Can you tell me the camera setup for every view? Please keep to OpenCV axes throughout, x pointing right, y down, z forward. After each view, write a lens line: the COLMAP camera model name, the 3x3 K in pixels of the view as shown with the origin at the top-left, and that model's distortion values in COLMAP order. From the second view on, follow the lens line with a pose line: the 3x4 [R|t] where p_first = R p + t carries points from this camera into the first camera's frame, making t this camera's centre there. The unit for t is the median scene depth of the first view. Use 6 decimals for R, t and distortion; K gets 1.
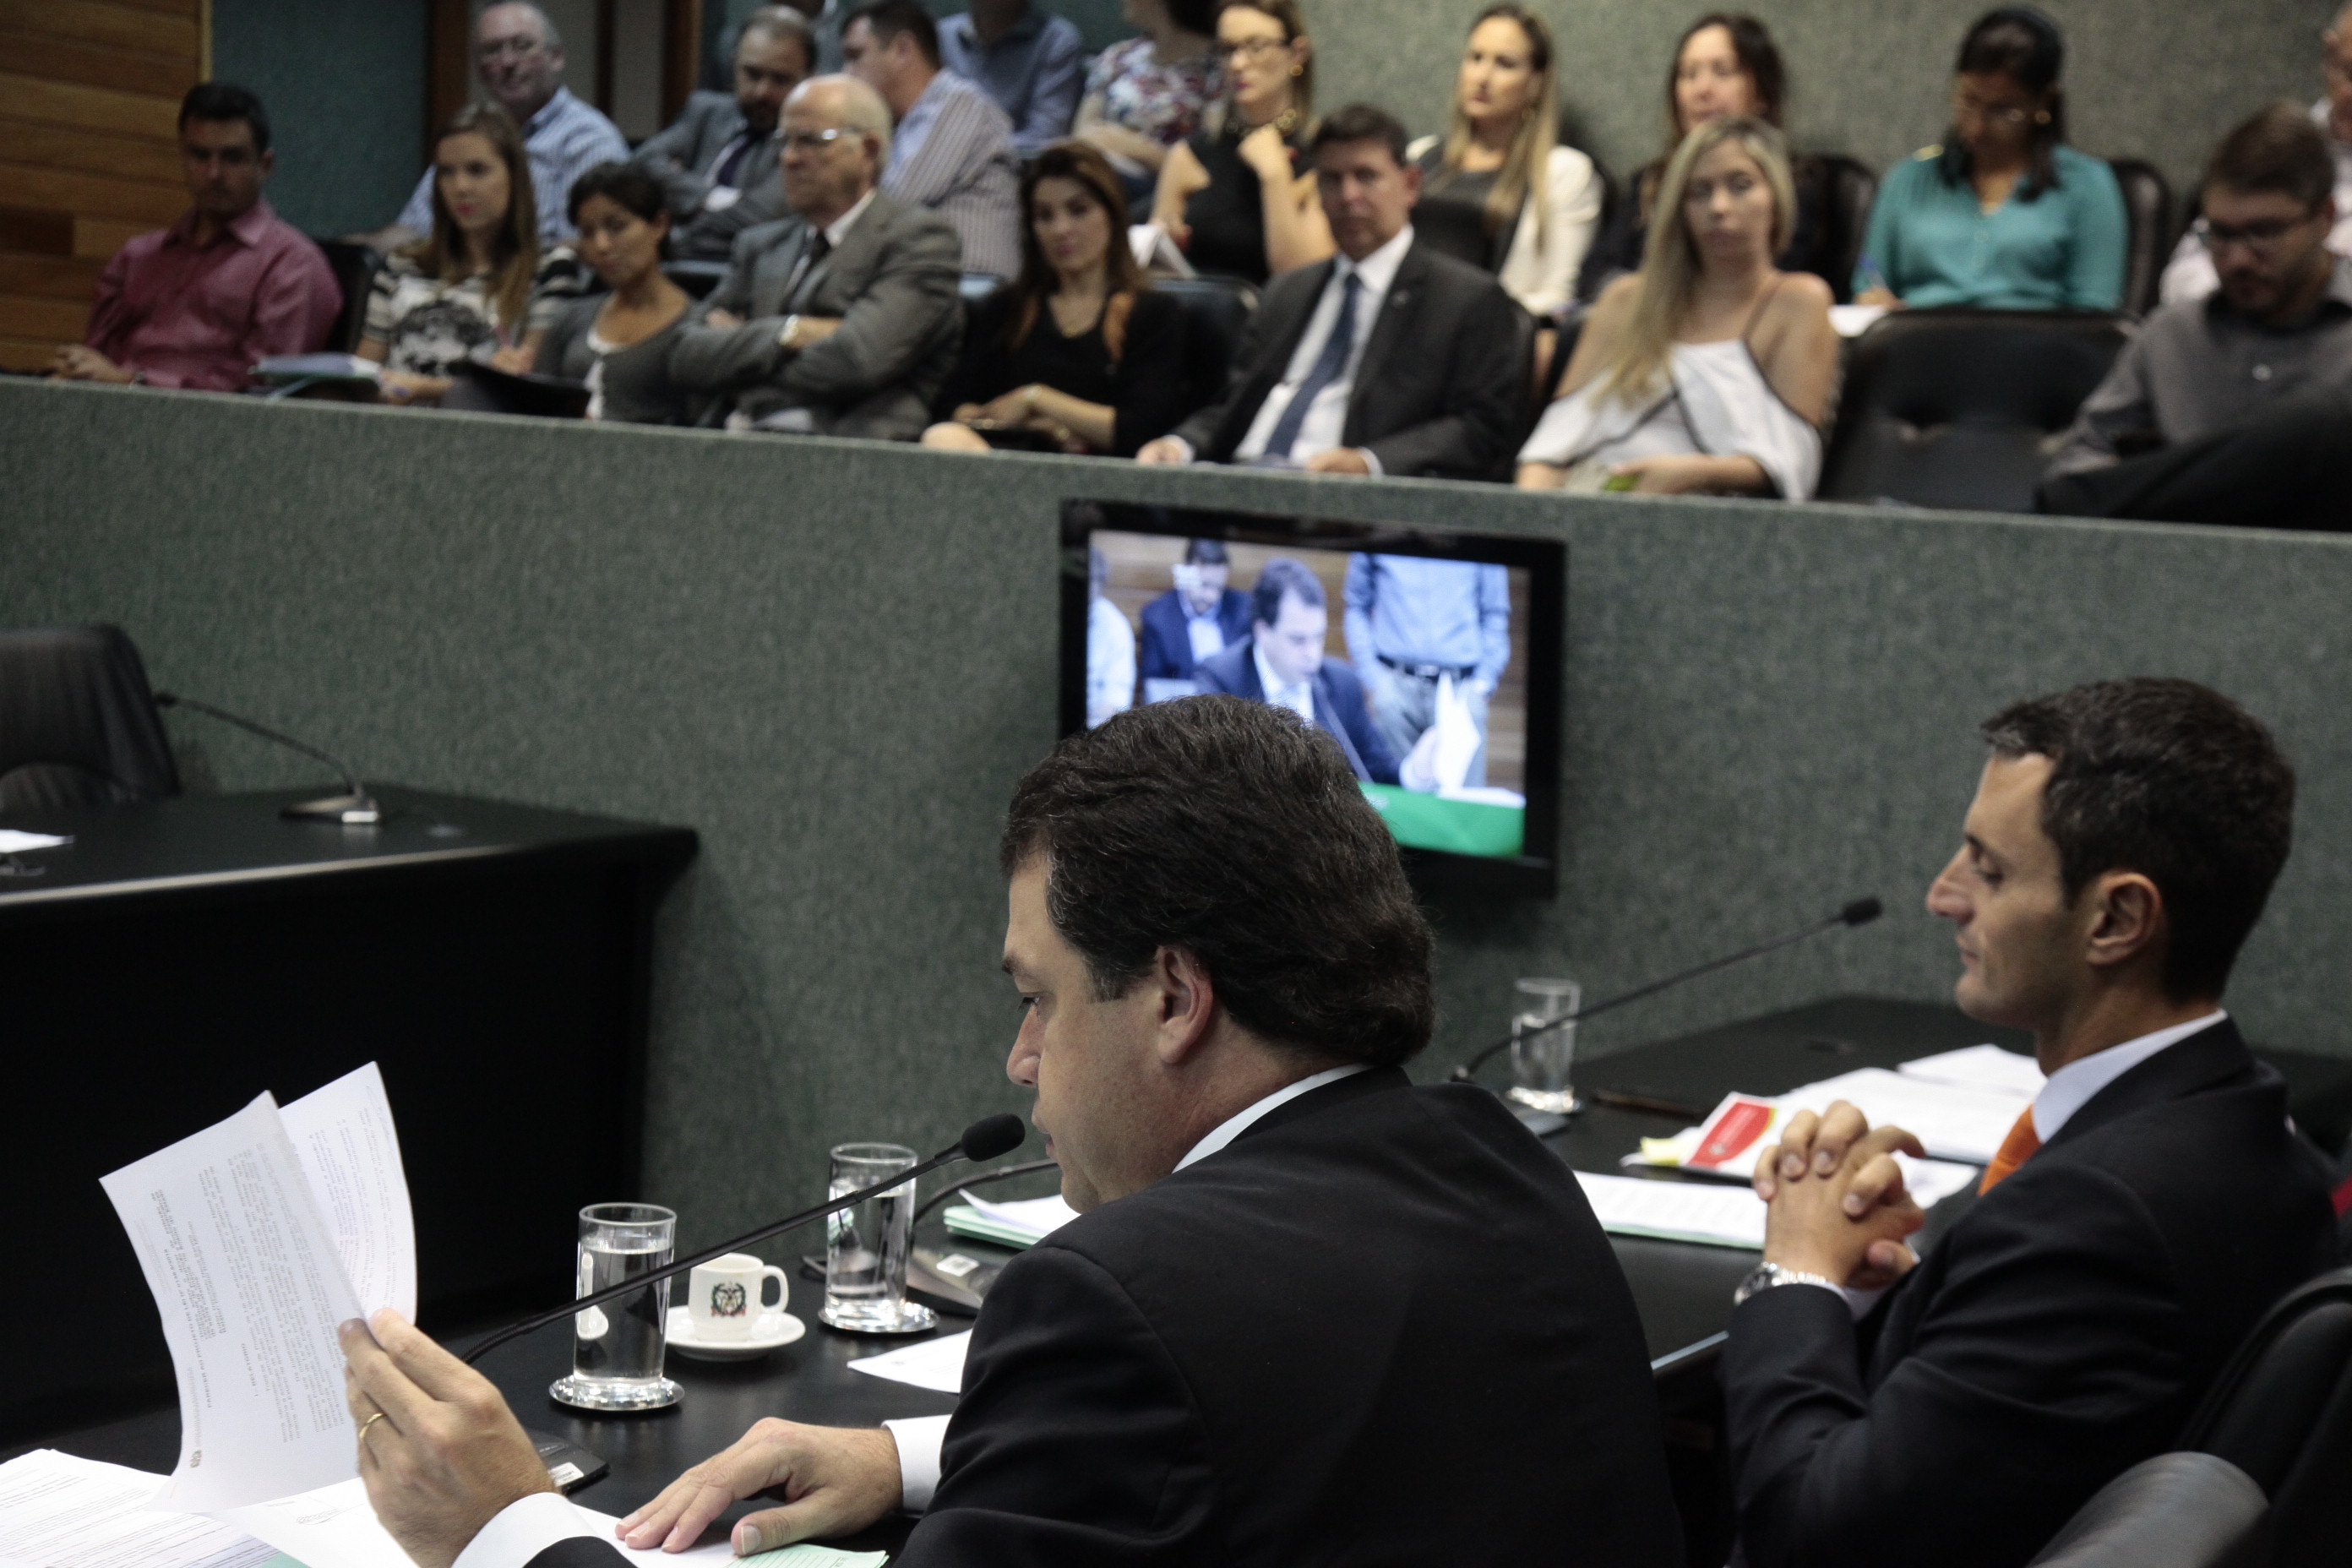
lens RADIAL K [[3838.0, 0, 1225.9], [0, 3838.0, 794.5], [0, 0, 1]] dist [0.237370, -0.011436]
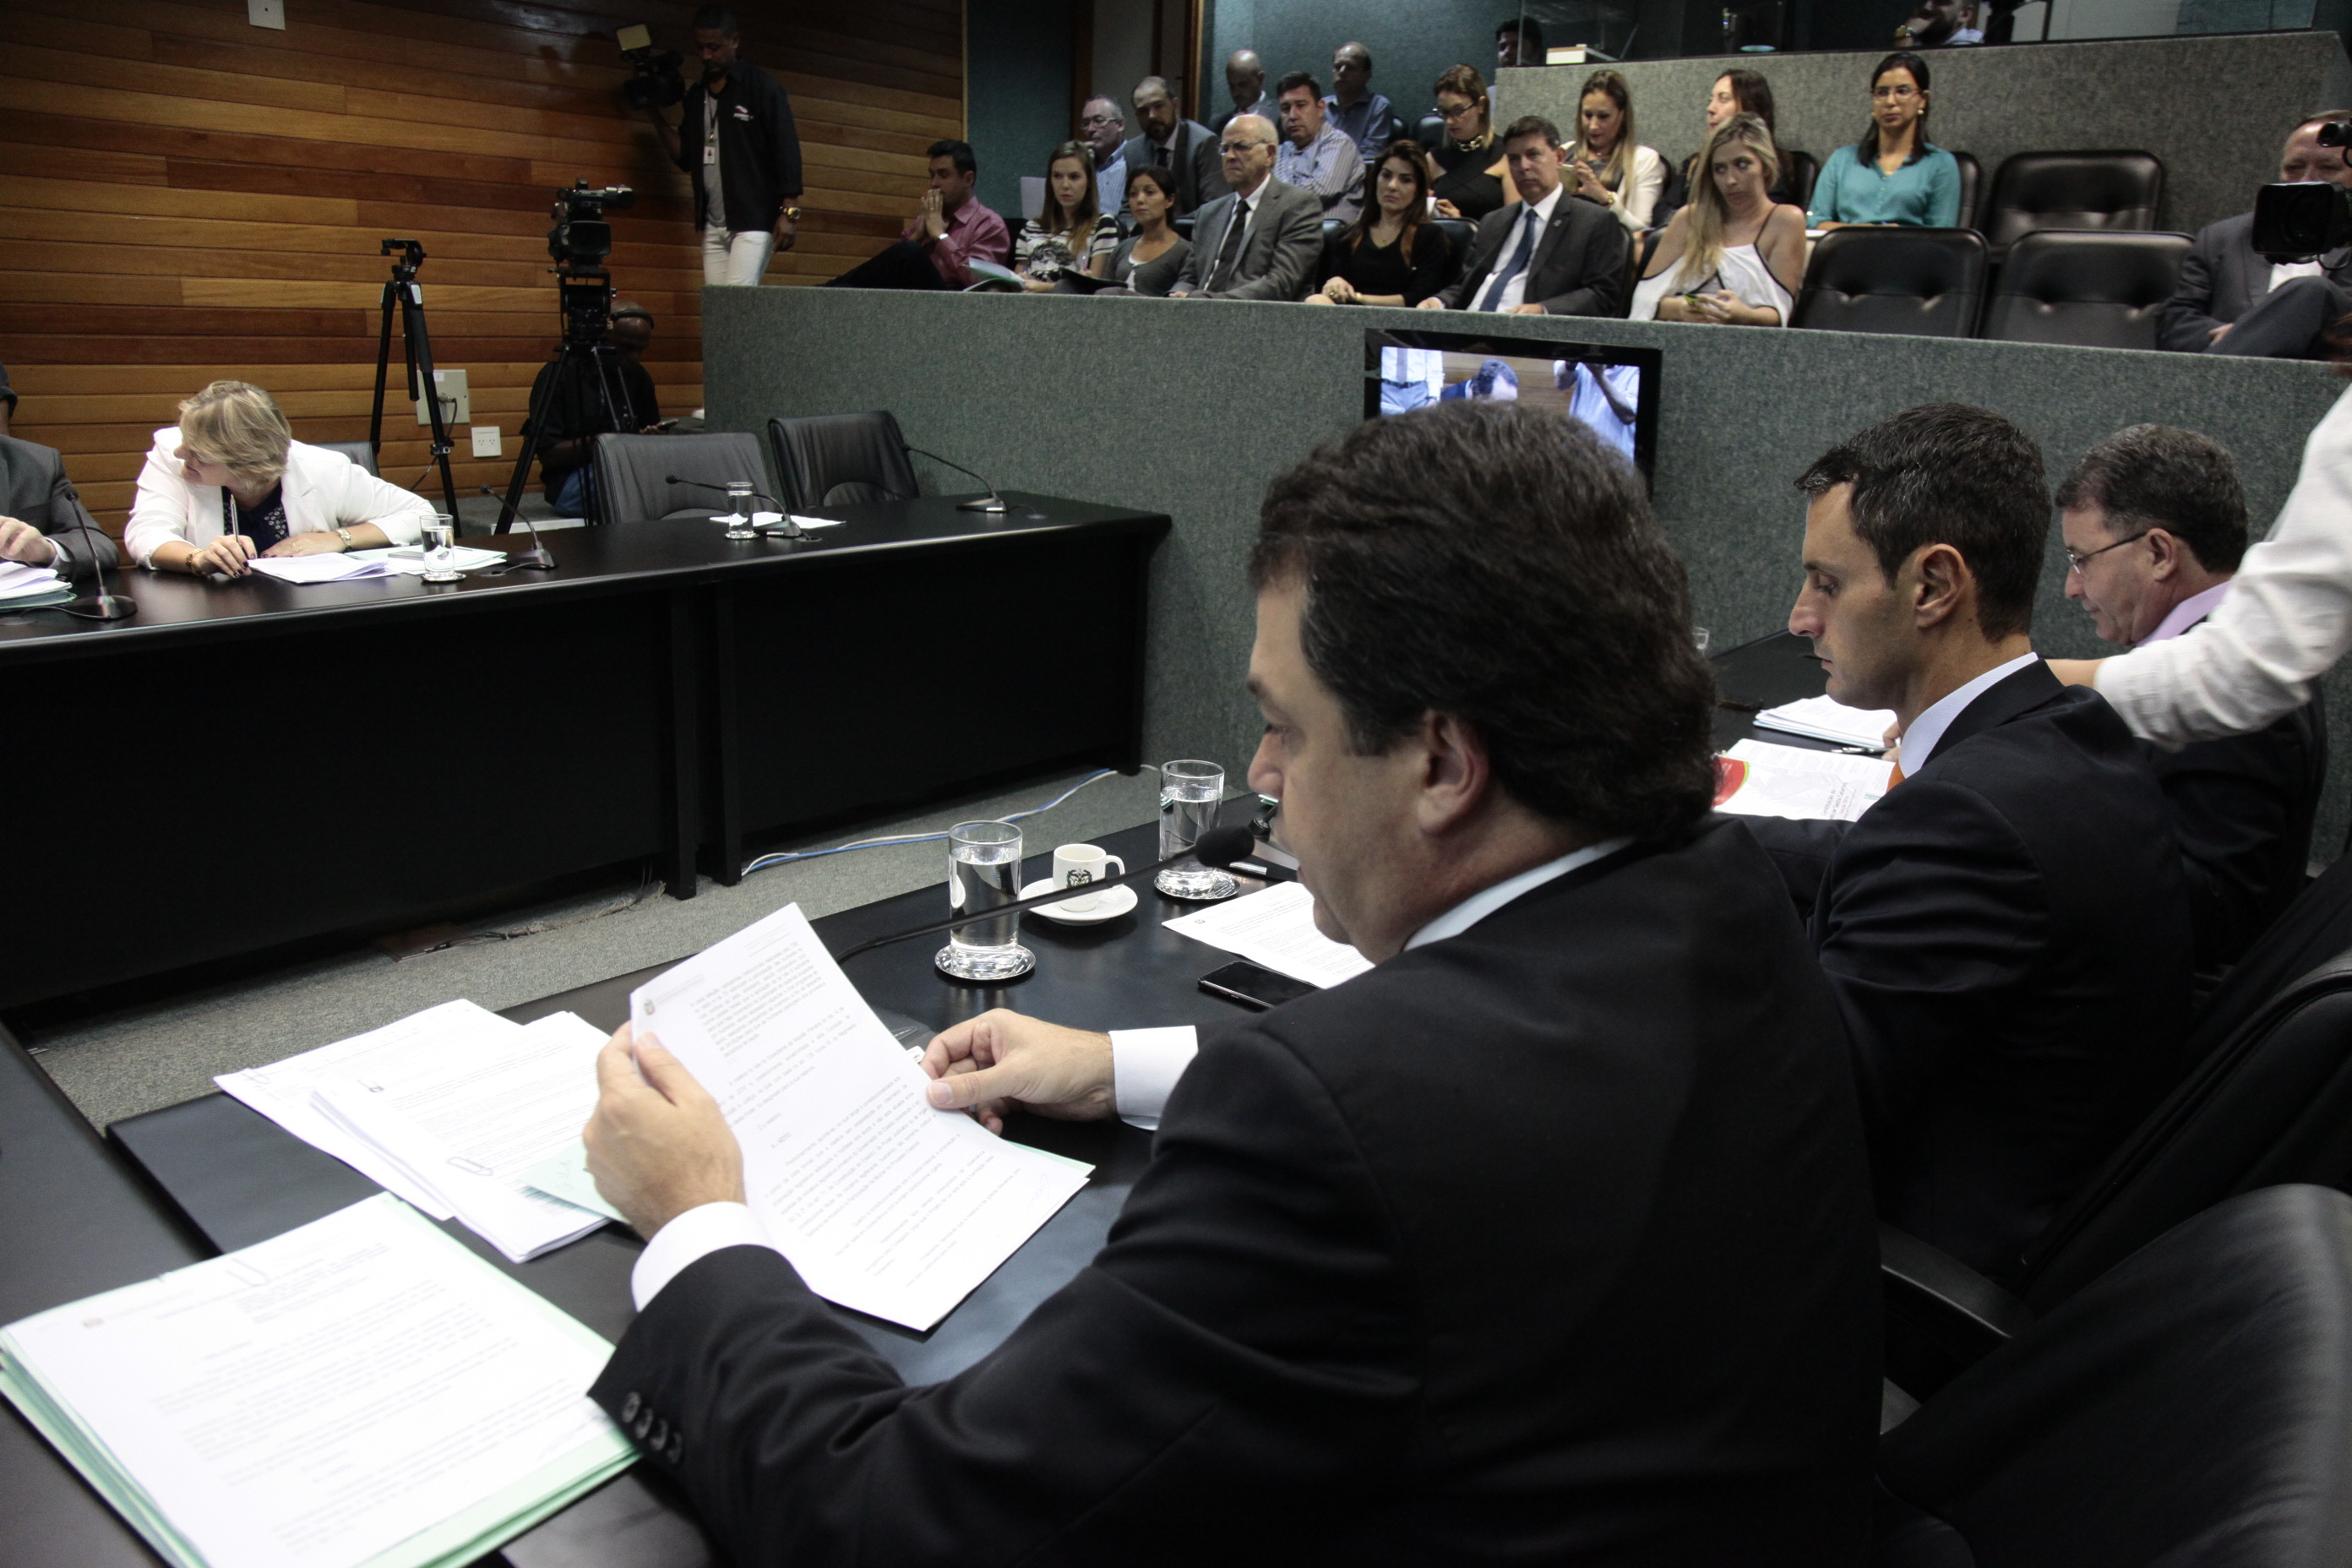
lens RADIAL K [[1637.6, 0, 1214.2], [0, 1637.6, 795.5], [0, 0, 1]] dist [-0.122575, 0.075331]
pose [[0.989639, 0.027421, -0.140934, -0.001112], [-0.001285, 0.983246, 0.182281, -0.001759], [0.143571, -0.180211, 0.973094, 0.210297]]
